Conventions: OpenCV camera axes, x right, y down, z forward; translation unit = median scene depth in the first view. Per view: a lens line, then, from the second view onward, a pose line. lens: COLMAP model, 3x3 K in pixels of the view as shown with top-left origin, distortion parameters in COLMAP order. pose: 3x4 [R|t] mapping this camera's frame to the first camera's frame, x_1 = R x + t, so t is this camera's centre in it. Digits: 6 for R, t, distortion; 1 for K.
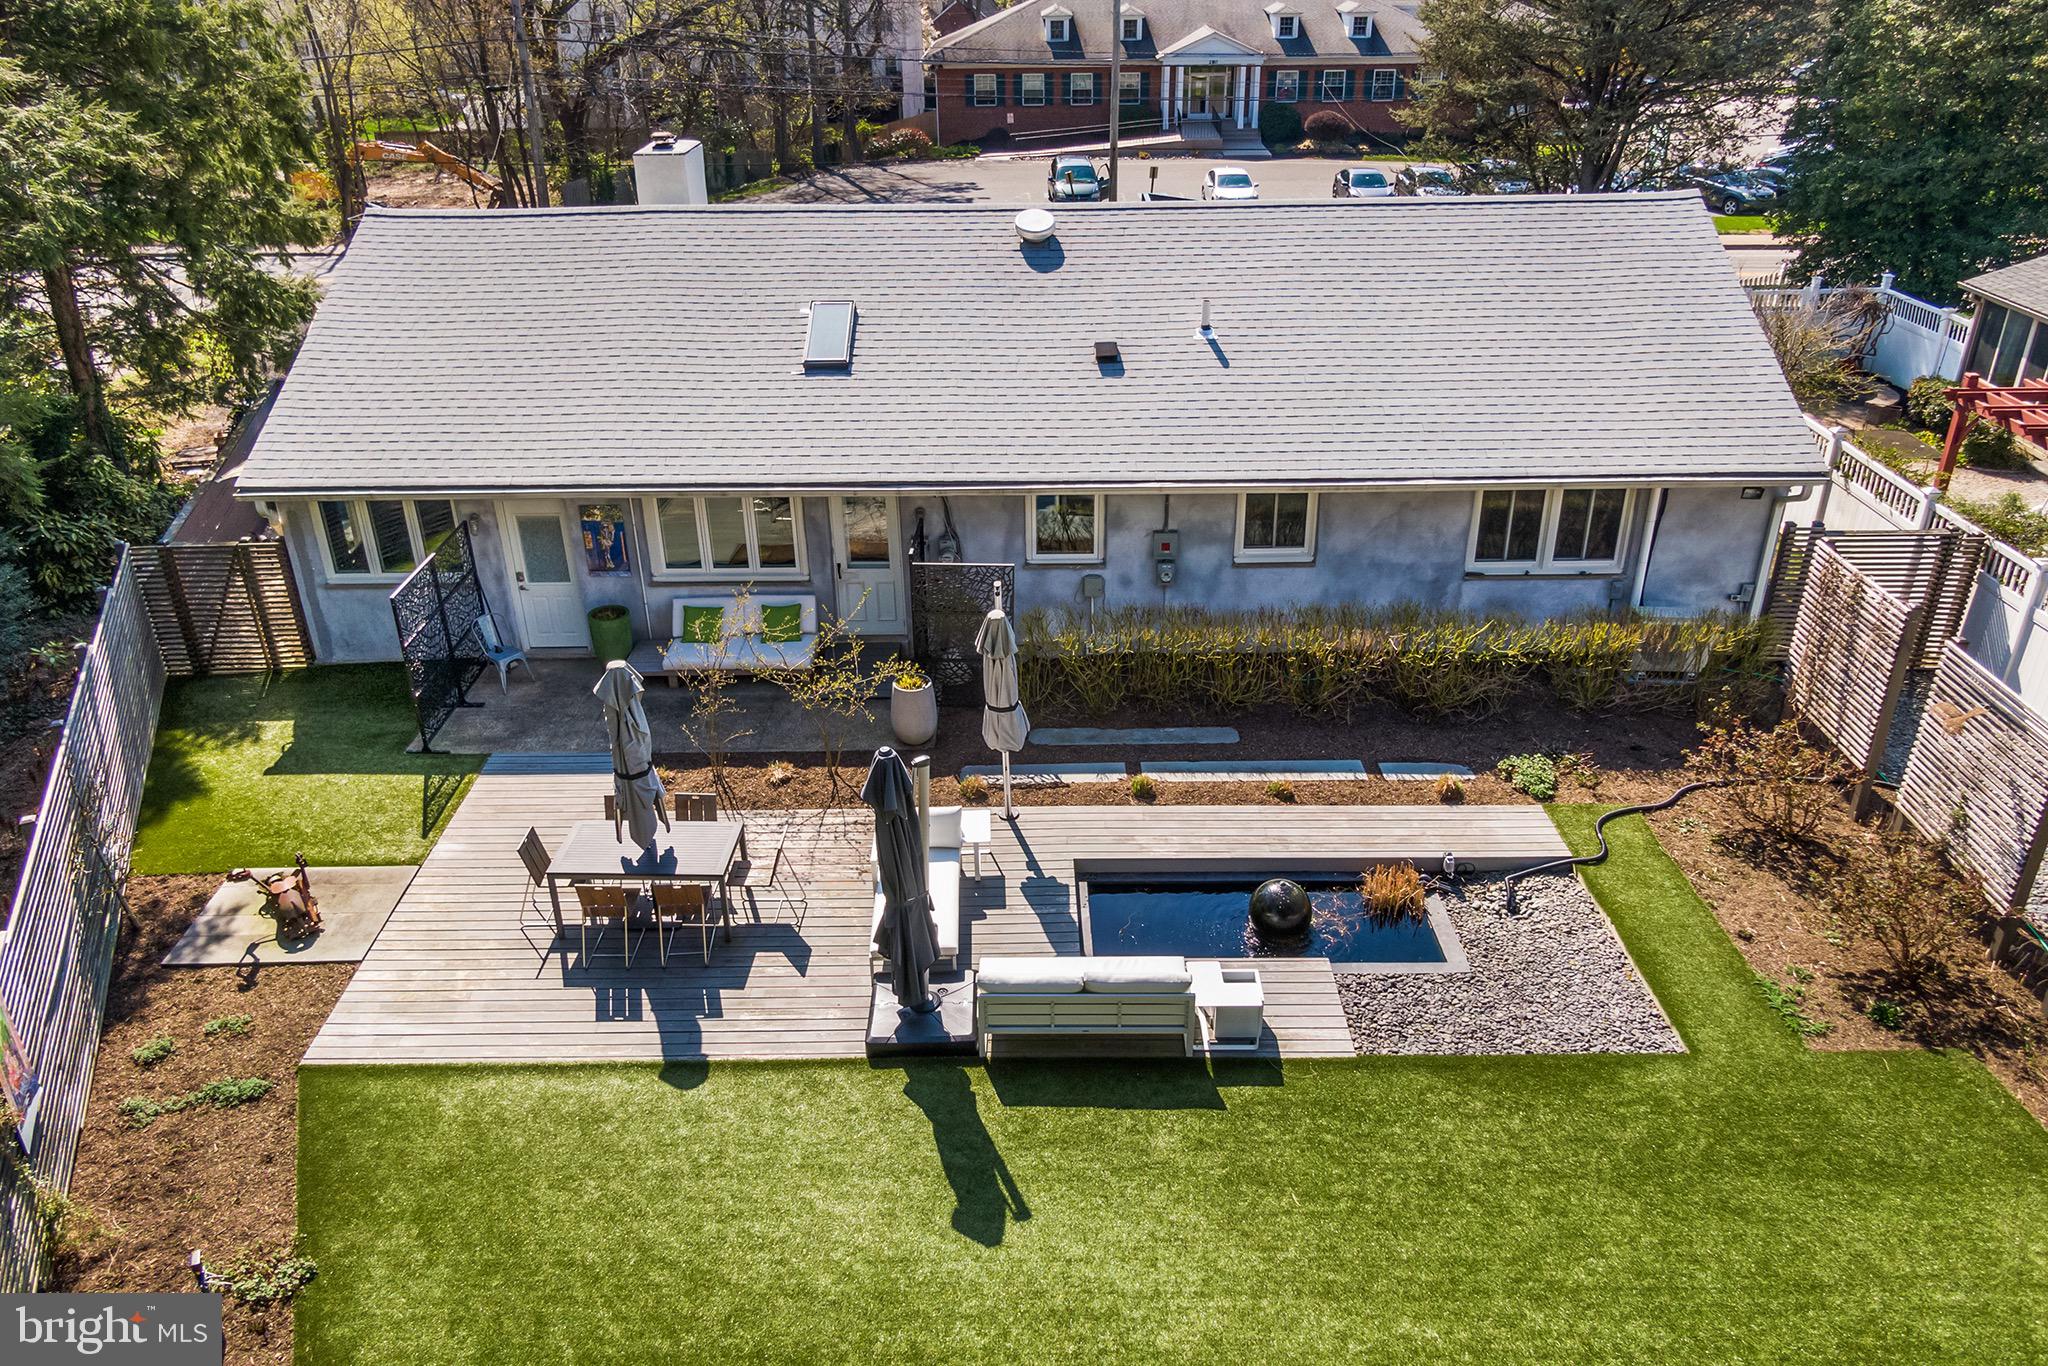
lens RADIAL K [[1444.6, 0, 1037.5], [0, 1444.6, 683.3], [0, 0, 1]] dist [0.064375, -0.122585]
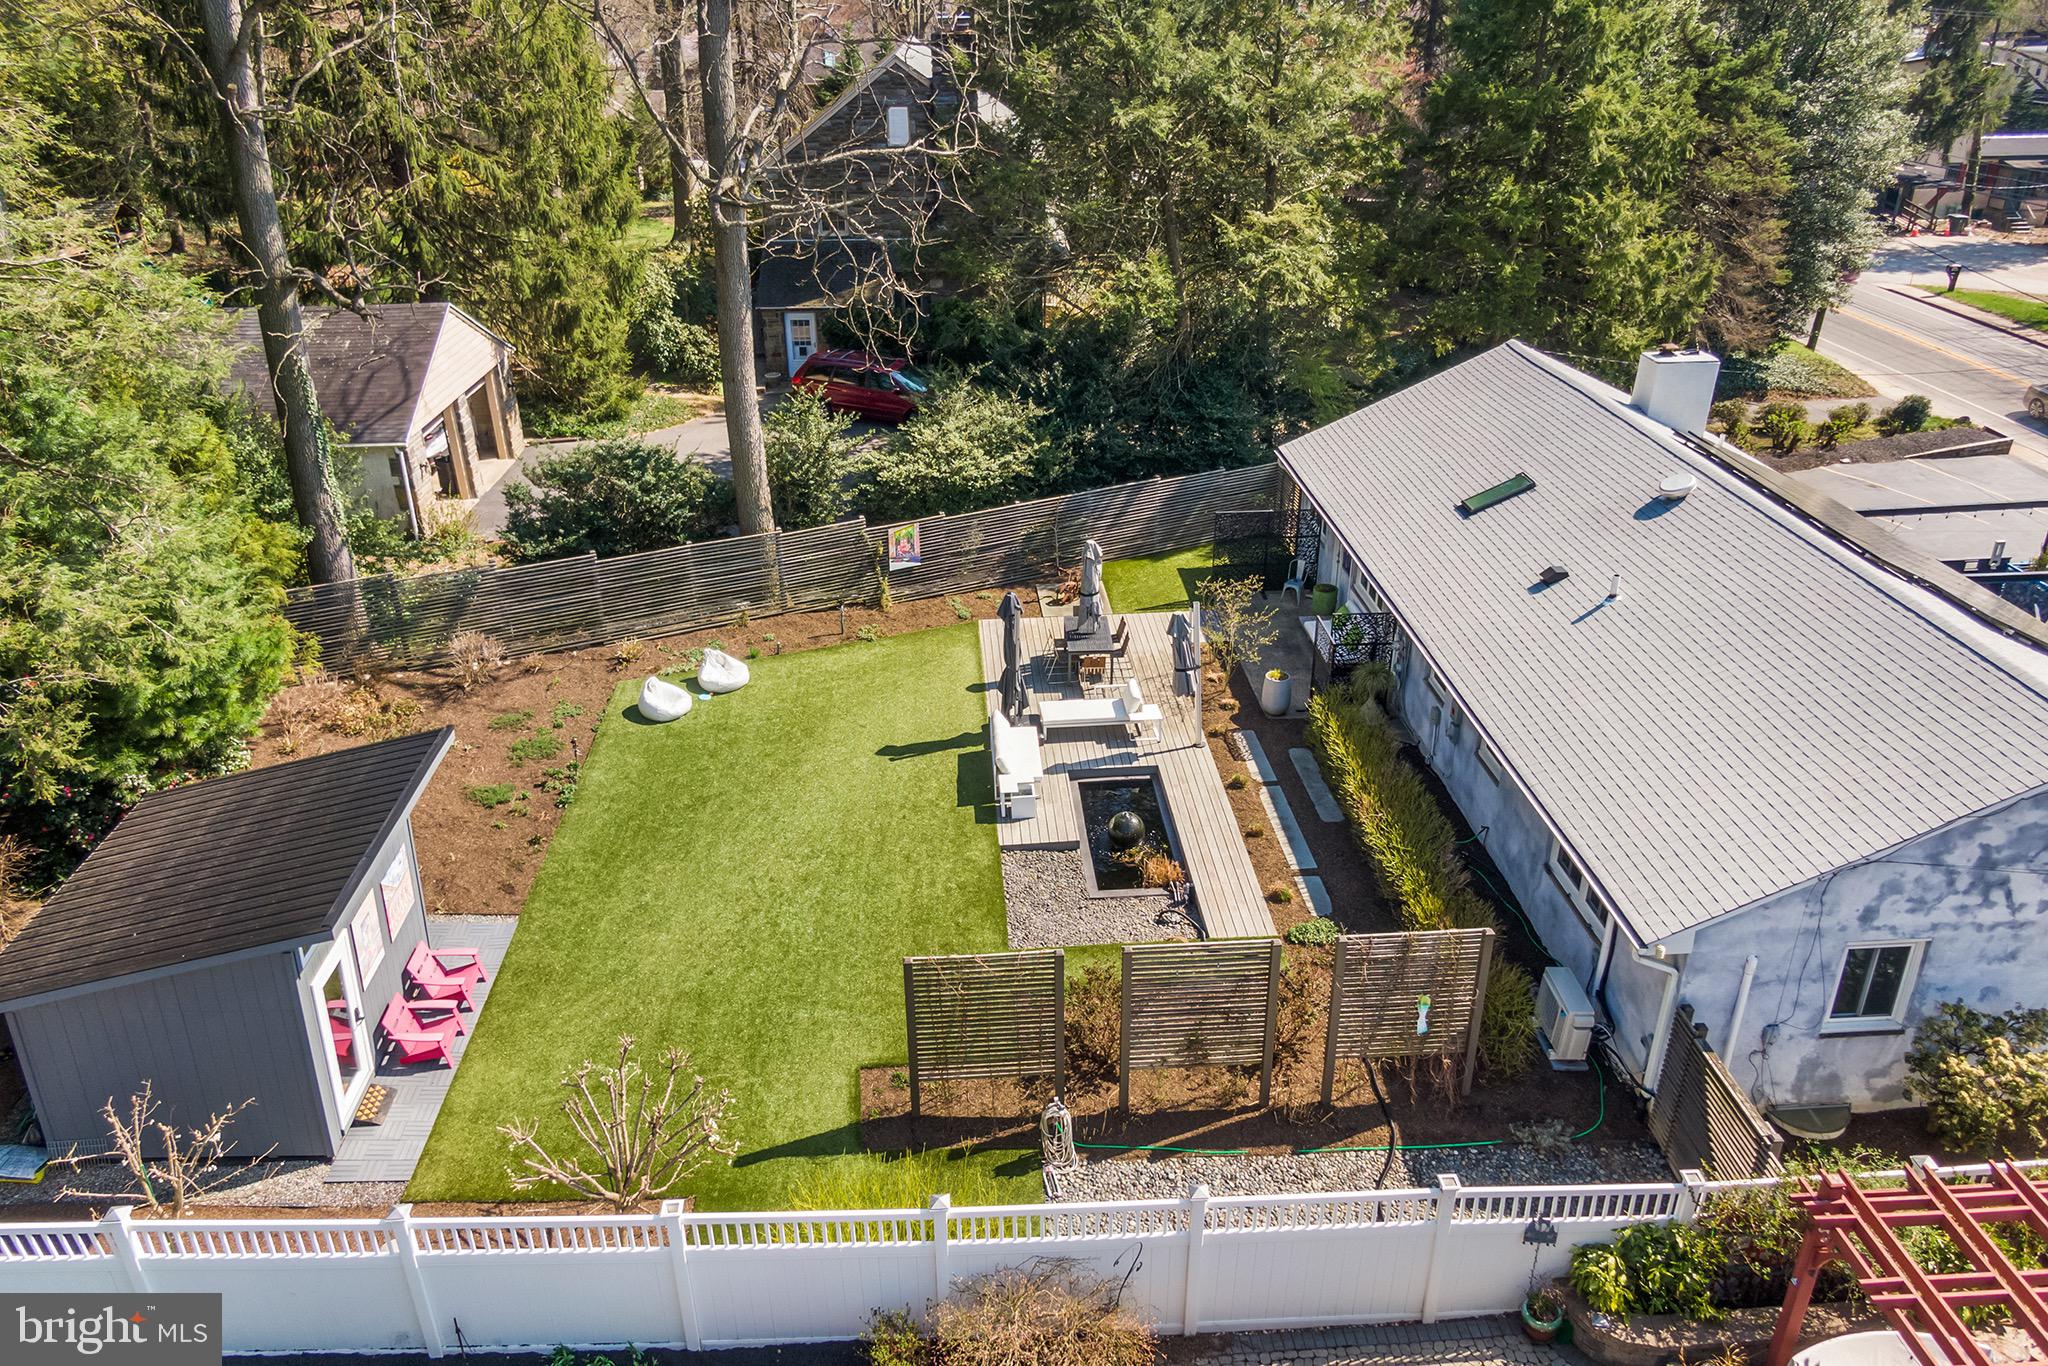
lens RADIAL K [[1444.6, 0, 1037.5], [0, 1444.6, 683.3], [0, 0, 1]] dist [0.064375, -0.122585]
pose [[0.075975, 0.453276, -0.888126, 1.355698], [-0.457174, 0.807397, 0.372965, -0.482815], [0.886126, 0.377692, 0.268568, 0.340299]]
